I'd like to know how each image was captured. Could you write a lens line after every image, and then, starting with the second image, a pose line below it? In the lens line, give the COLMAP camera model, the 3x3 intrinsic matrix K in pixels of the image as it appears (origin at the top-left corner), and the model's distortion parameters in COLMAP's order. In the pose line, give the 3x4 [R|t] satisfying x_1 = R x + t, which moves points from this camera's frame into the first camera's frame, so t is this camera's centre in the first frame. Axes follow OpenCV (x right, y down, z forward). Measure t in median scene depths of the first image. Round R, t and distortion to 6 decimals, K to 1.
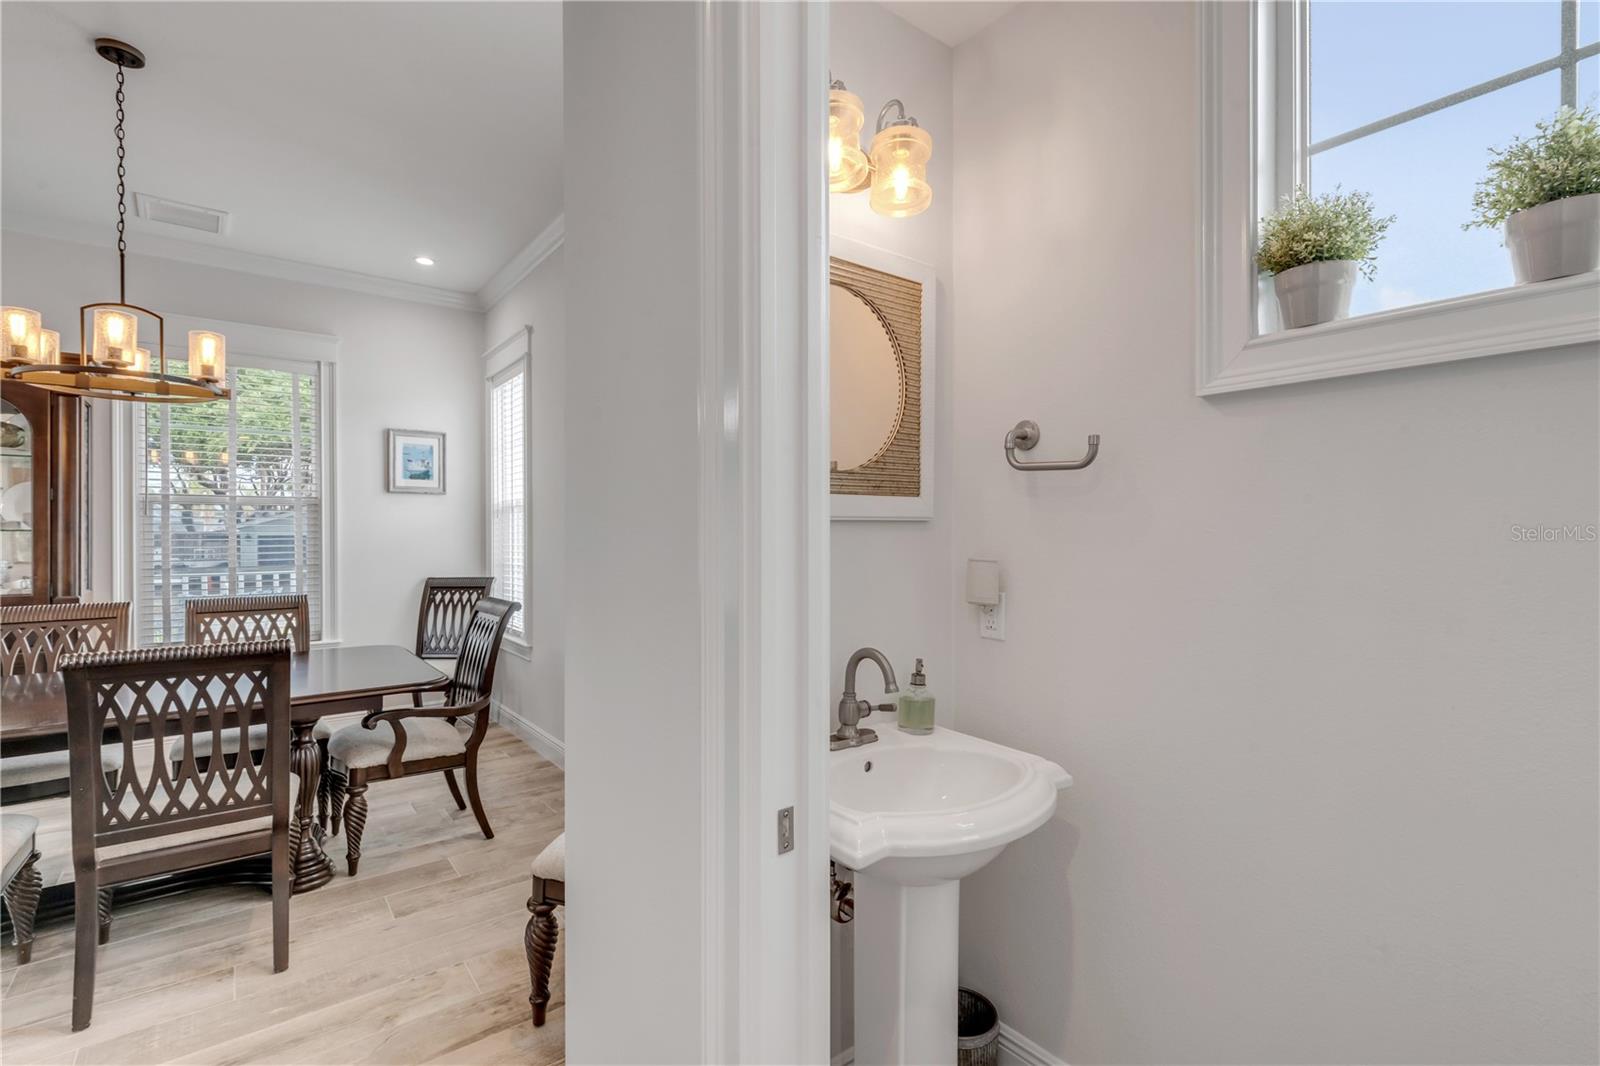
lens RADIAL K [[727.2, 0, 804.2], [0, 727.2, 529.9], [0, 0, 1]] dist [0.008738, -0.002993]
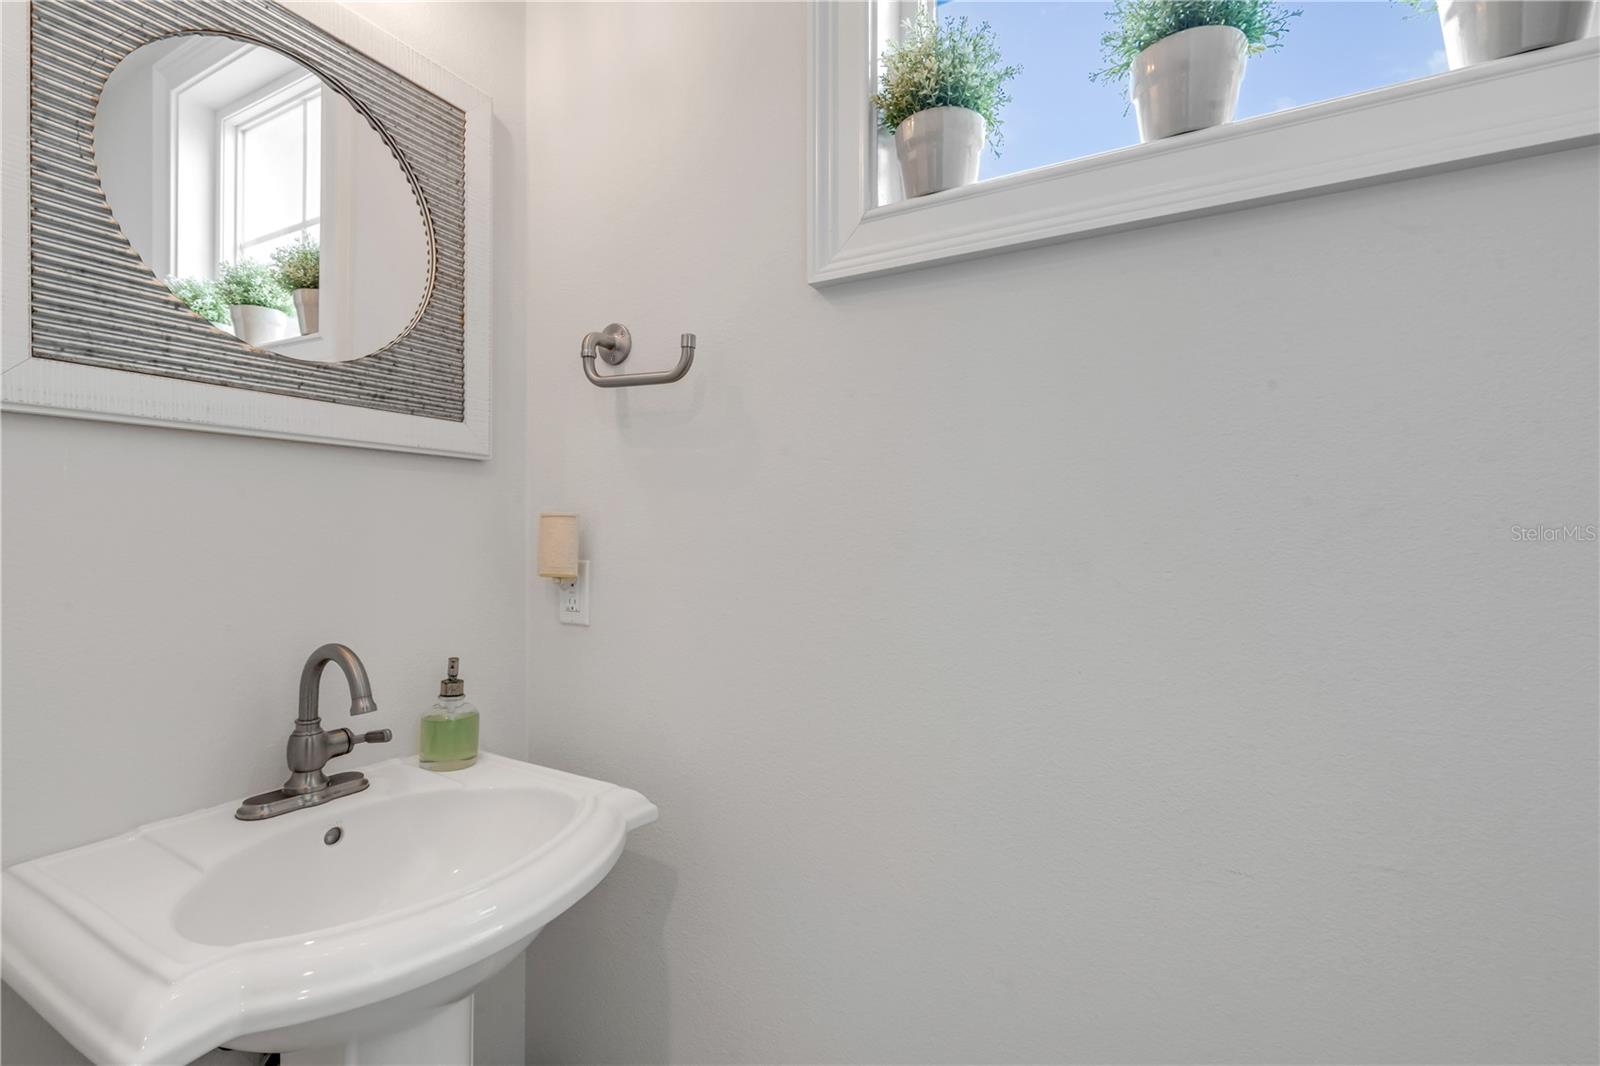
lens RADIAL K [[727.2, 0, 799.1], [0, 727.2, 530.8], [0, 0, 1]] dist [0.008738, -0.002993]
pose [[0.921024, 0.005821, 0.389462, 0.202837], [-0.003798, 0.999975, -0.005963, 0.066292], [-0.389487, 0.004013, 0.921023, 0.265813]]
